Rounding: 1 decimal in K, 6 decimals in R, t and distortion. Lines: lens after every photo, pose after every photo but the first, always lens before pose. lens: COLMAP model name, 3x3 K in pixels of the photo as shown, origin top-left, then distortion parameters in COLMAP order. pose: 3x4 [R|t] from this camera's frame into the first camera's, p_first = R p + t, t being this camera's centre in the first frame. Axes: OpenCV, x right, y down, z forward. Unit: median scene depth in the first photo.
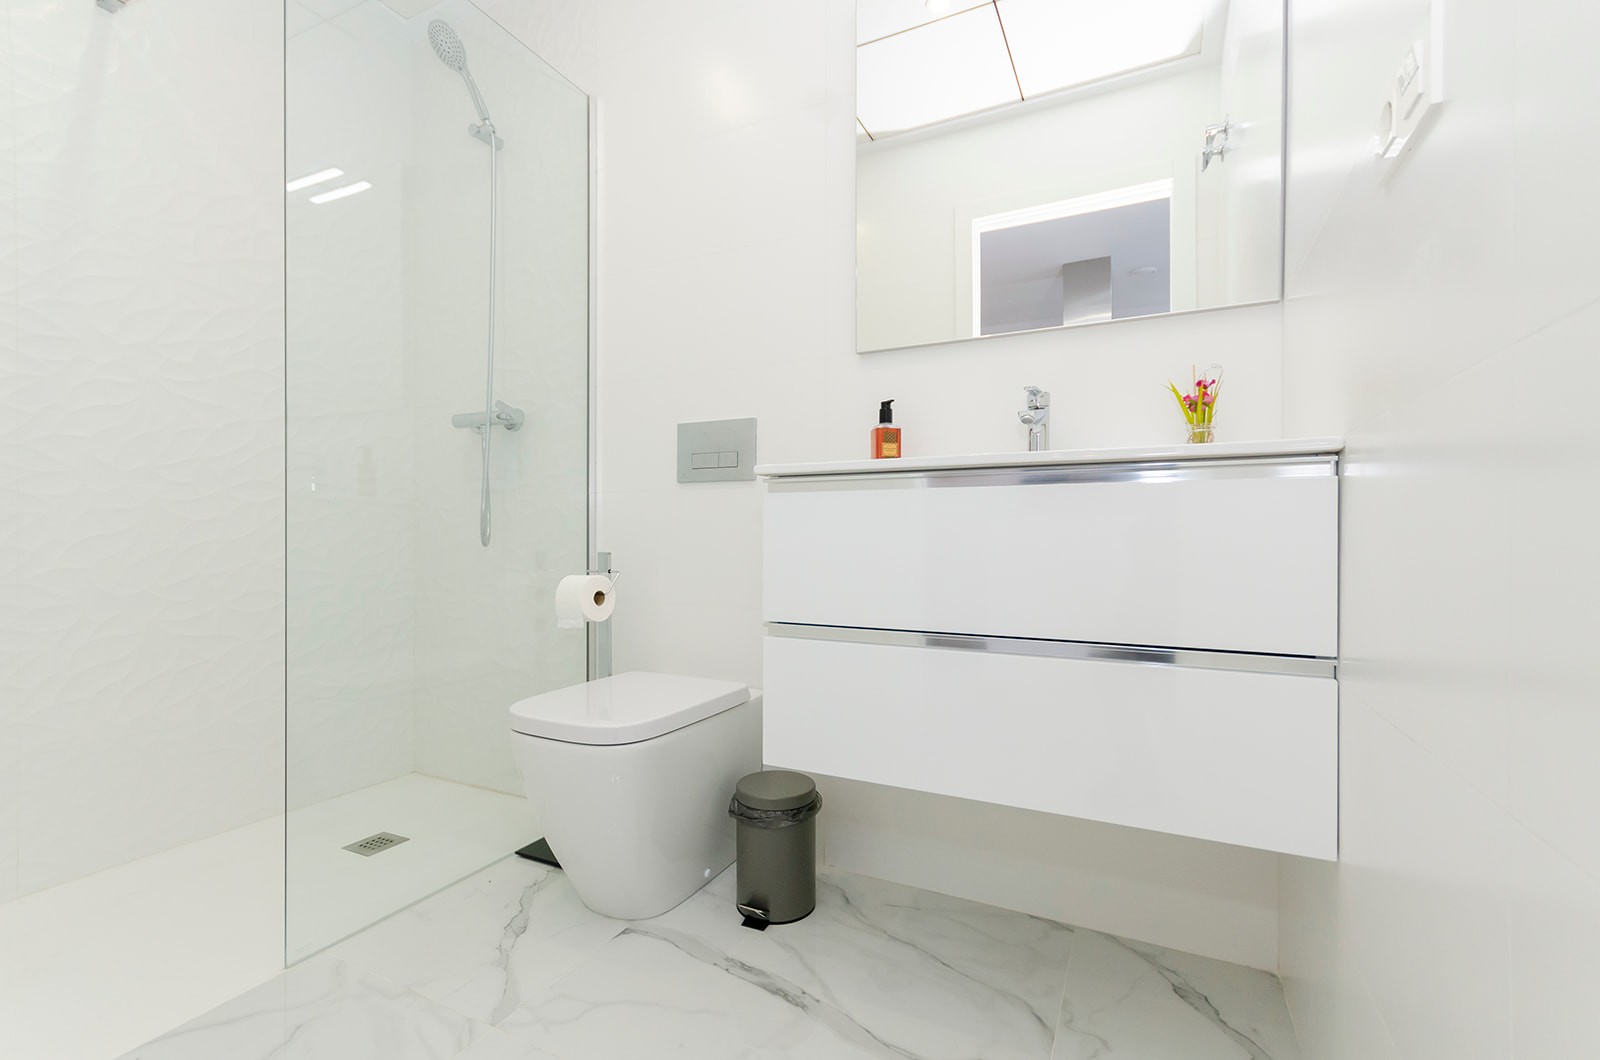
lens RADIAL K [[678.5, 0, 794.2], [0, 678.5, 548.2], [0, 0, 1]] dist [0.000947, 0.000384]
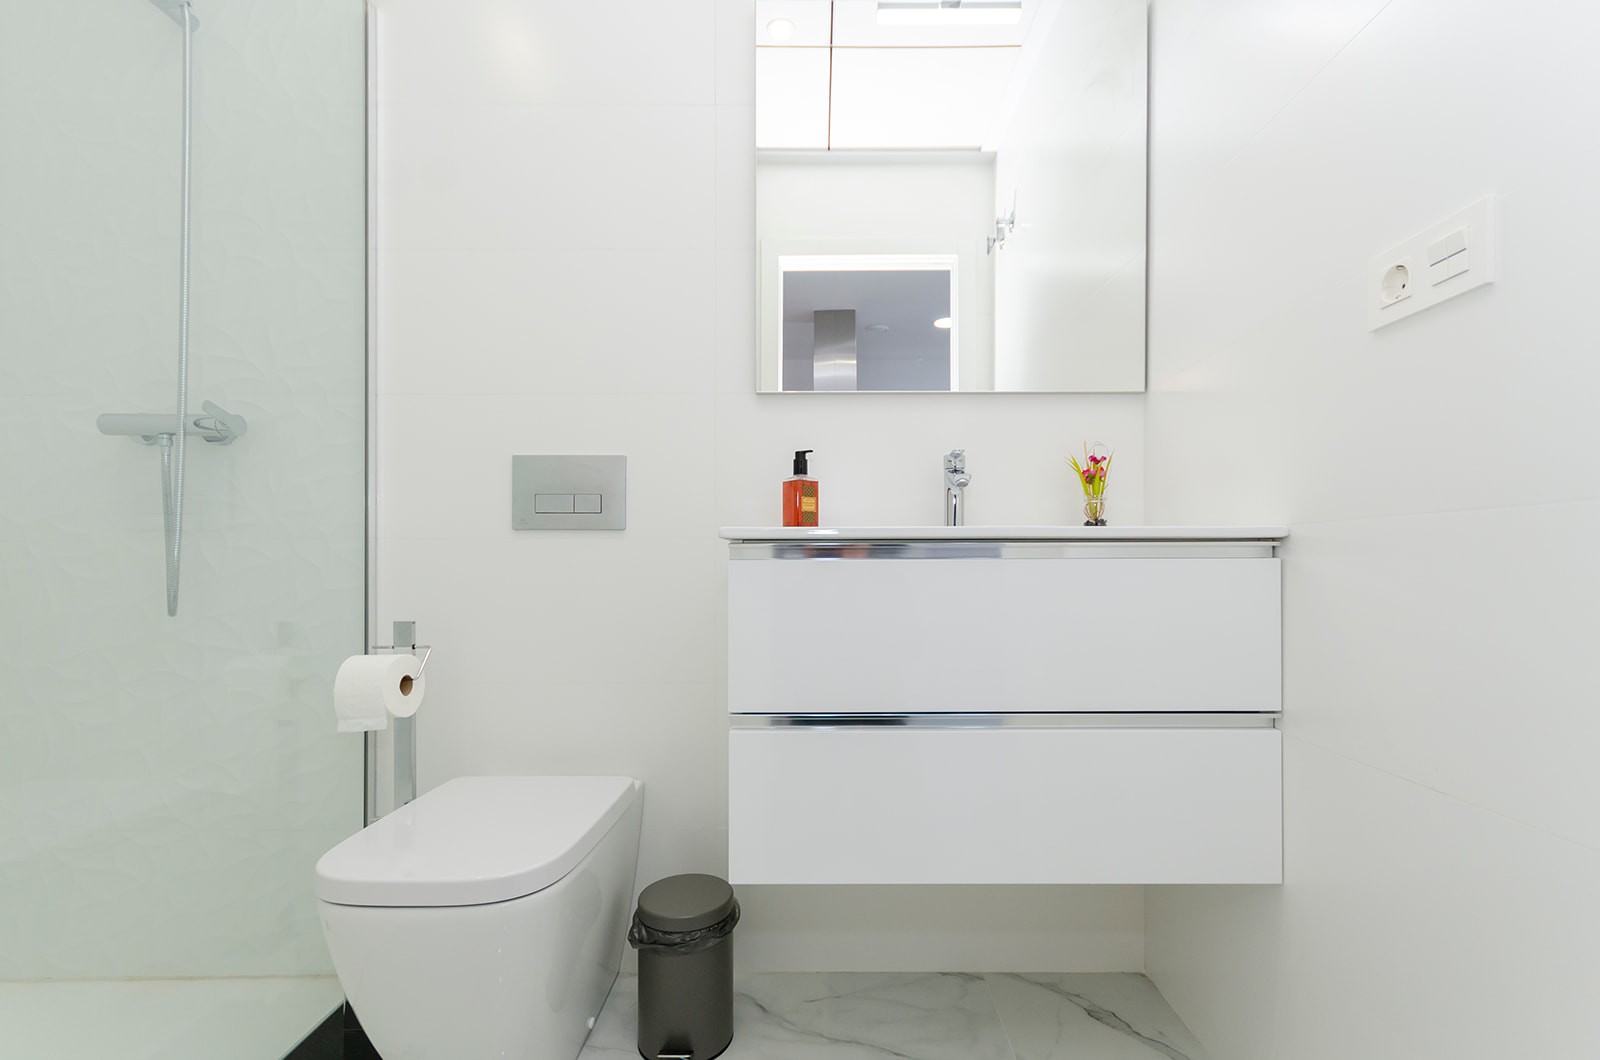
lens RADIAL K [[697.5, 0, 800.2], [0, 697.5, 564.6], [0, 0, 1]] dist [0.003416, -0.000001]
pose [[0.897997, -0.007907, 0.439931, -0.276548], [0.012750, 0.999886, -0.008056, -0.054092], [-0.439817, 0.012843, 0.897996, 0.151429]]
